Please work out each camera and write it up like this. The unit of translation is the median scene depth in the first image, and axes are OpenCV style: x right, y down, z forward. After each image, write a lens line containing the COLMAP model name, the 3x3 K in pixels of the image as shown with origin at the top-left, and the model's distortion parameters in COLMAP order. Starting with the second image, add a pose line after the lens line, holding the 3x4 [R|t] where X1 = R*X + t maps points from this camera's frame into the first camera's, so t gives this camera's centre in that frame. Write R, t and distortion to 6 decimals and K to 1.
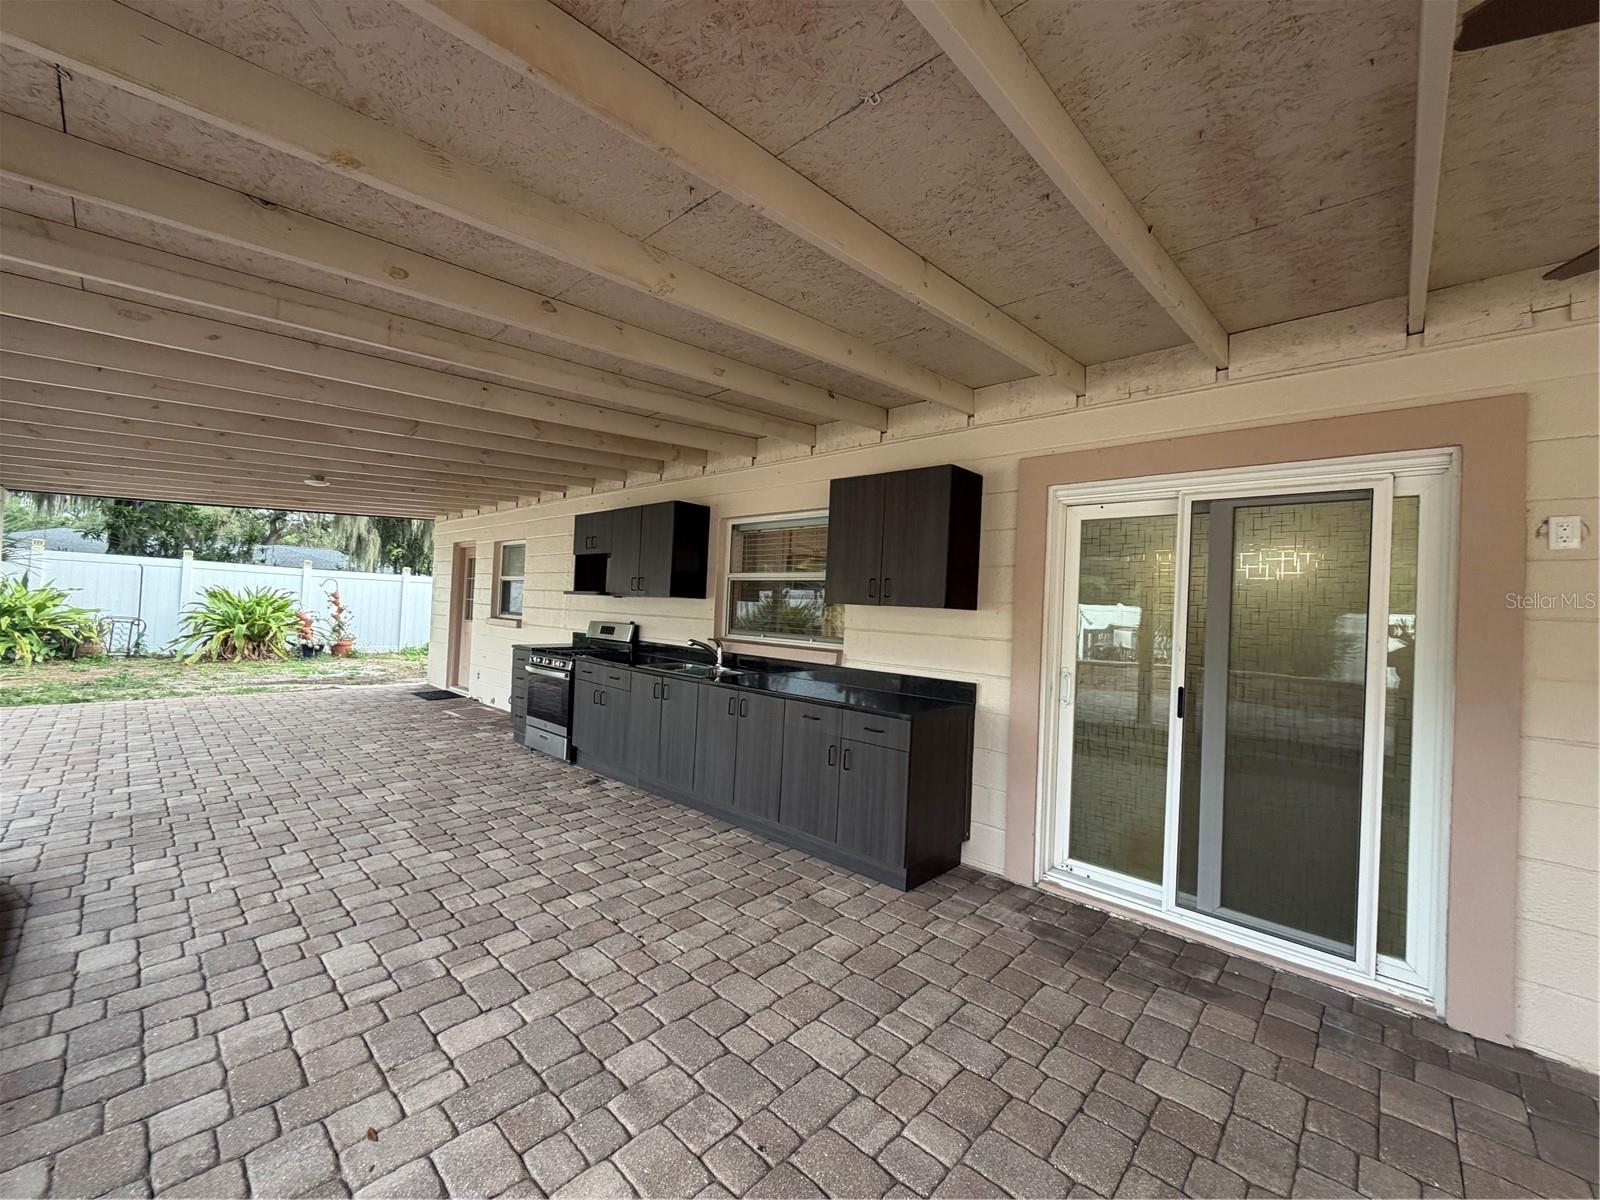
lens RADIAL K [[633.8, 0, 800.0], [0, 633.8, 600.0], [0, 0, 1]] dist [-0.000069, -0.000073]
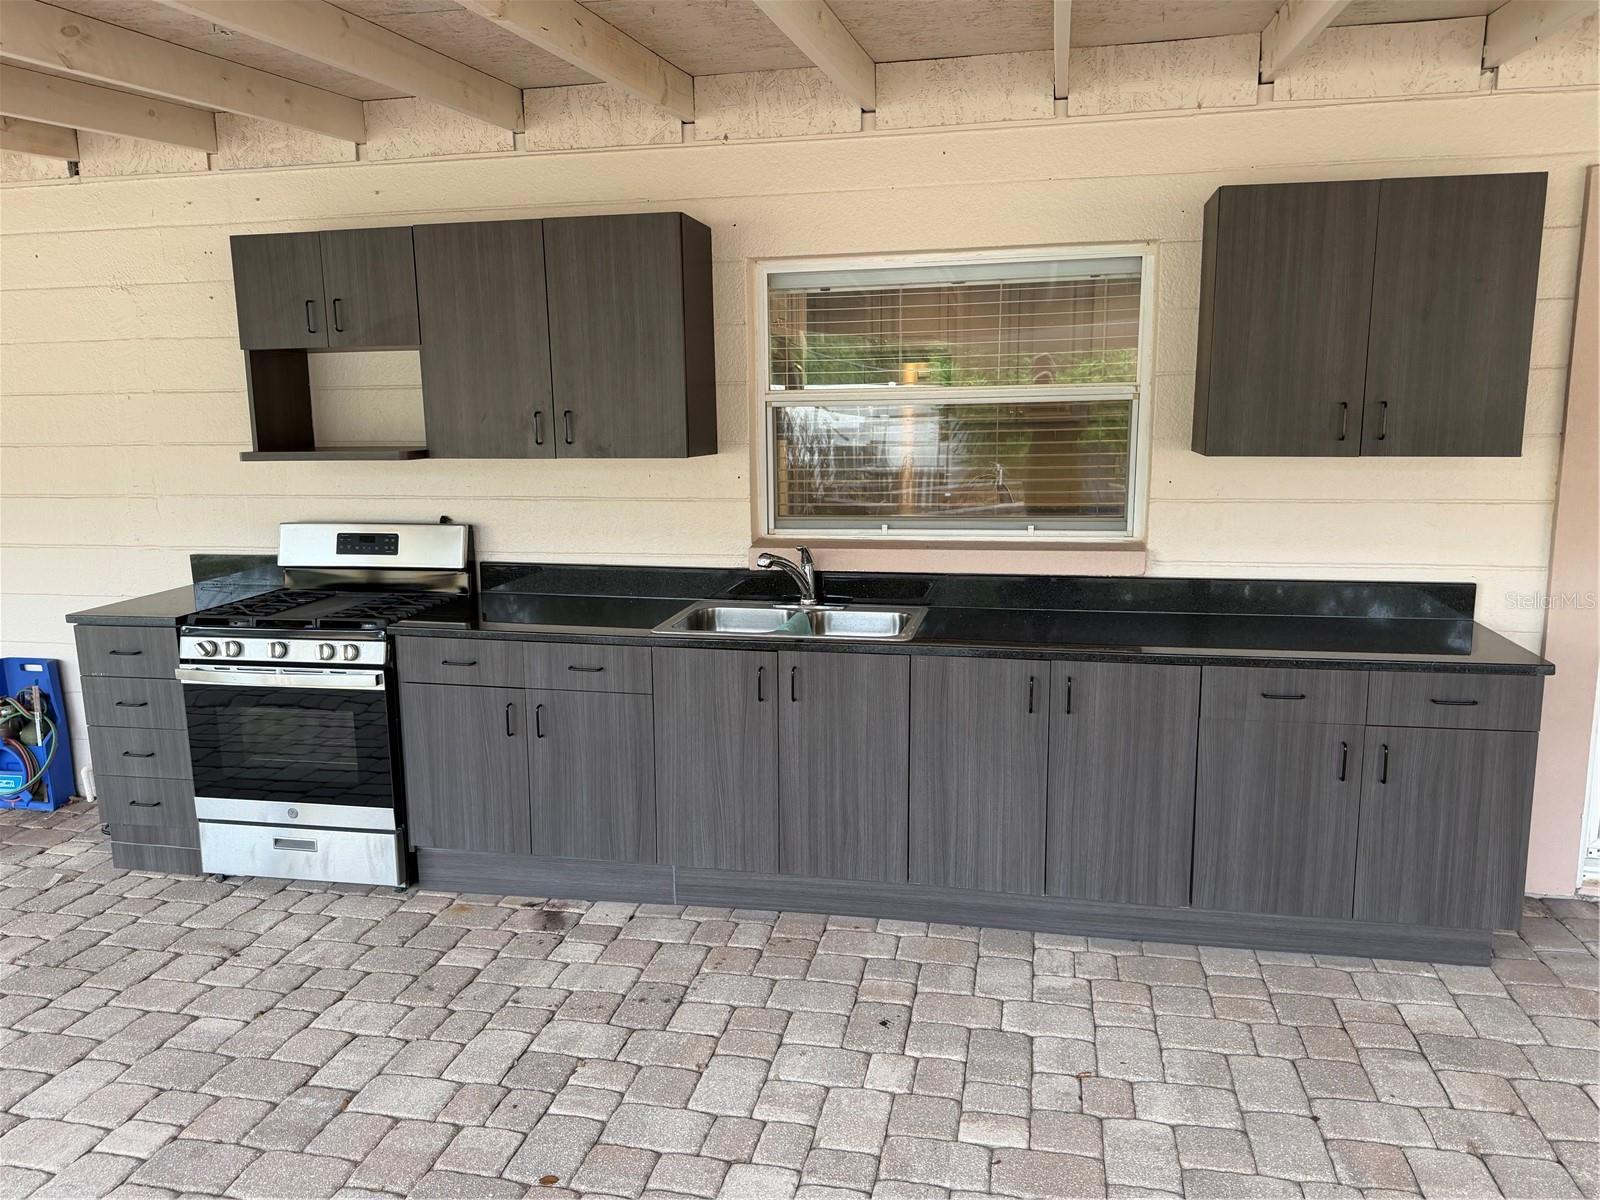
lens RADIAL K [[1151.0, 0, 800.0], [0, 1151.0, 600.0], [0, 0, 1]] dist [0.041992, -0.052949]
pose [[0.858597, -0.142764, 0.492371, -0.607412], [0.045717, 0.977938, 0.203833, -0.073824], [-0.510608, -0.152501, 0.846181, 0.355881]]
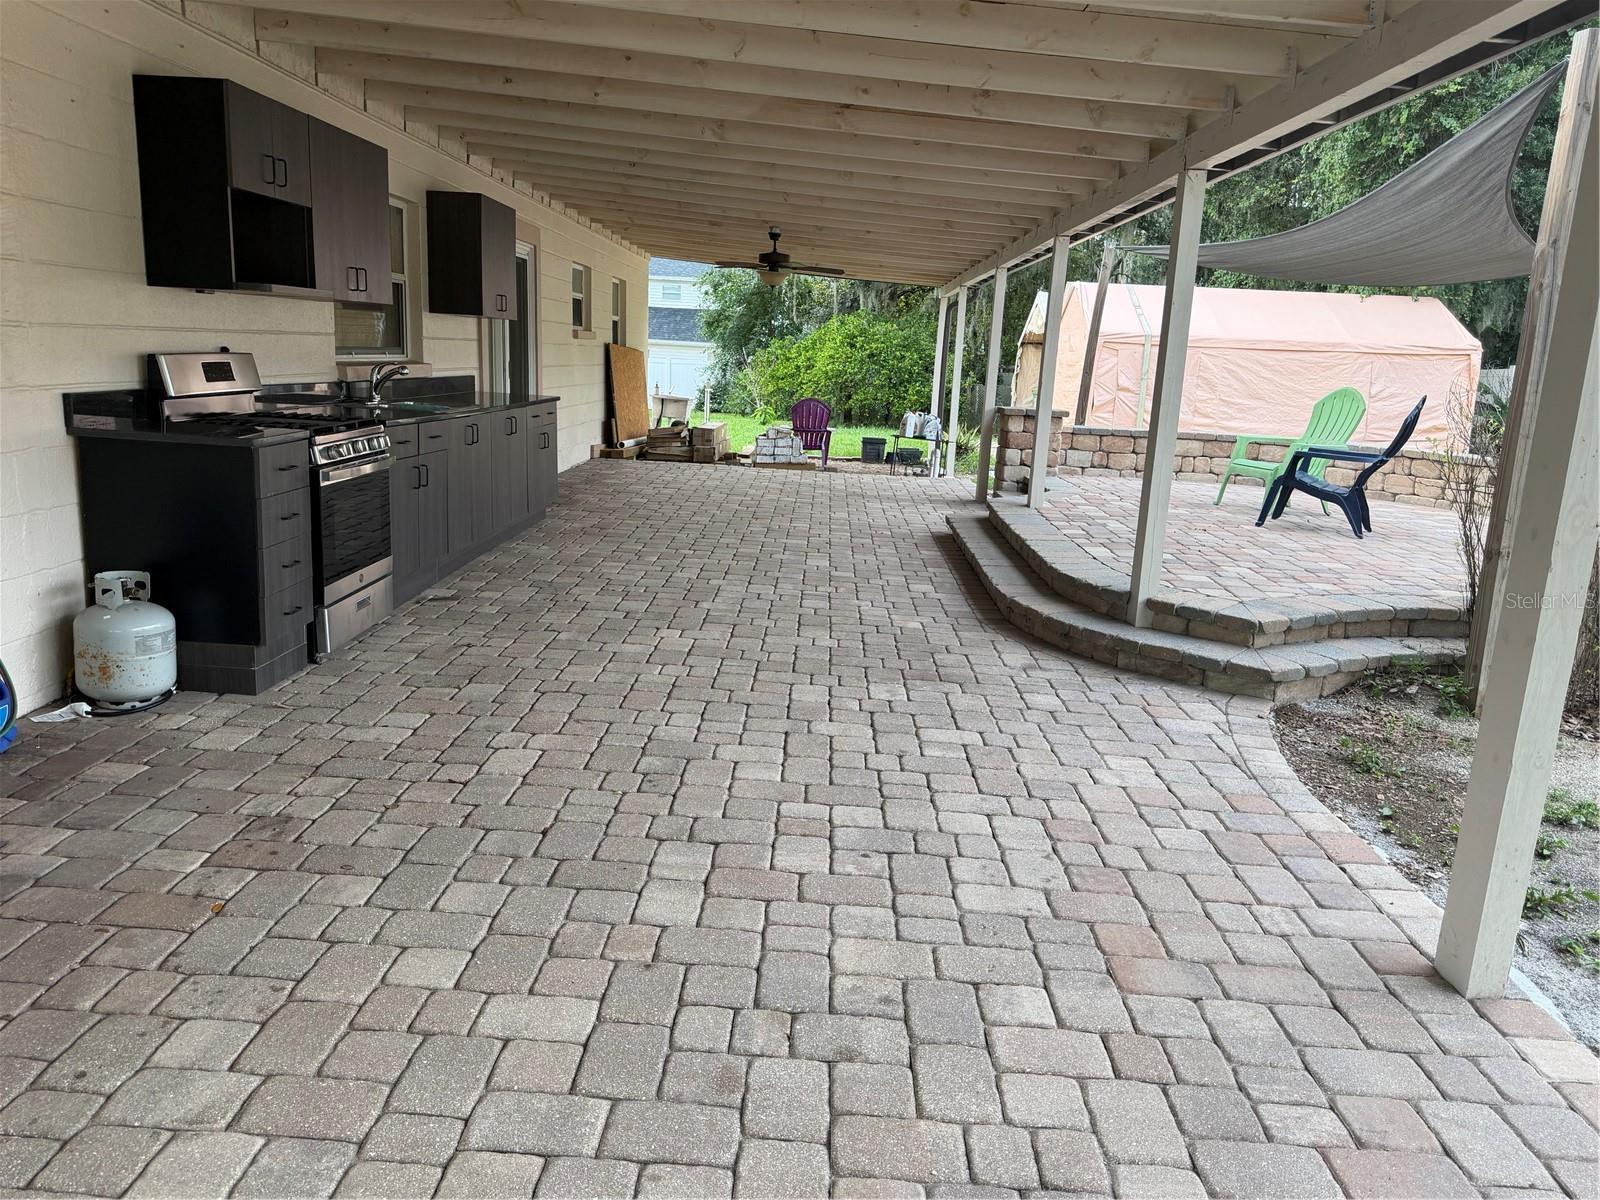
lens RADIAL K [[1151.0, 0, 800.0], [0, 1151.0, 600.0], [0, 0, 1]] dist [0.041992, -0.052949]
pose [[-0.658185, -0.232801, 0.715958, -1.654954], [-0.088300, 0.968297, 0.233677, -0.031078], [-0.747660, 0.090583, -0.657875, 1.748398]]
